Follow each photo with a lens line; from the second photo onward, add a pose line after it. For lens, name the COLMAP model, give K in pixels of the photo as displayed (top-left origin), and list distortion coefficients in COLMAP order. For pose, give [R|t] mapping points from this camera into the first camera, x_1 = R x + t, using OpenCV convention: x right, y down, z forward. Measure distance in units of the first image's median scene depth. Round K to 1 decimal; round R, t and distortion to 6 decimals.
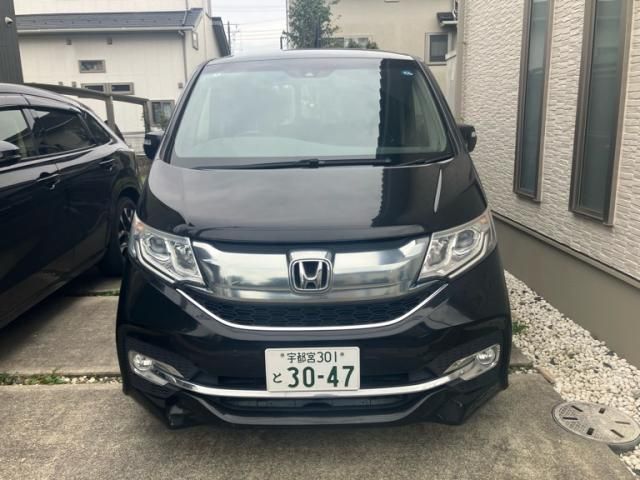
lens RADIAL K [[518.7, 0, 320.0], [0, 518.7, 240.0], [0, 0, 1]] dist [0.007222, -0.000040]
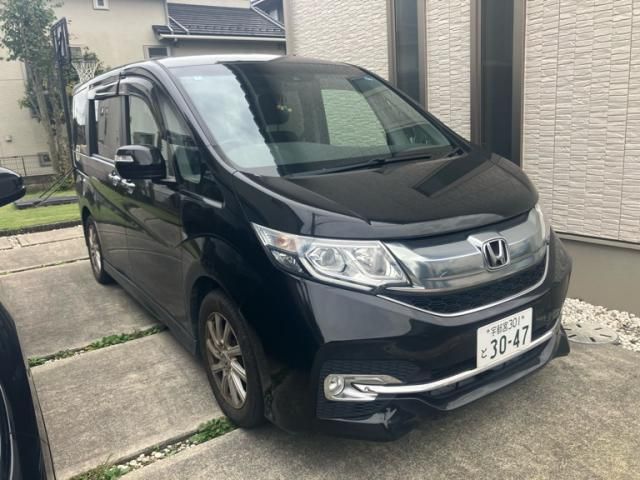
lens RADIAL K [[513.2, 0, 320.2], [0, 513.2, 250.4], [0, 0, 1]] dist [0.016795, 0.001254]
pose [[0.829863, -0.165235, 0.532939, -0.899432], [0.168926, 0.984722, 0.042266, -0.048509], [-0.531781, 0.054953, 0.845097, 0.262528]]
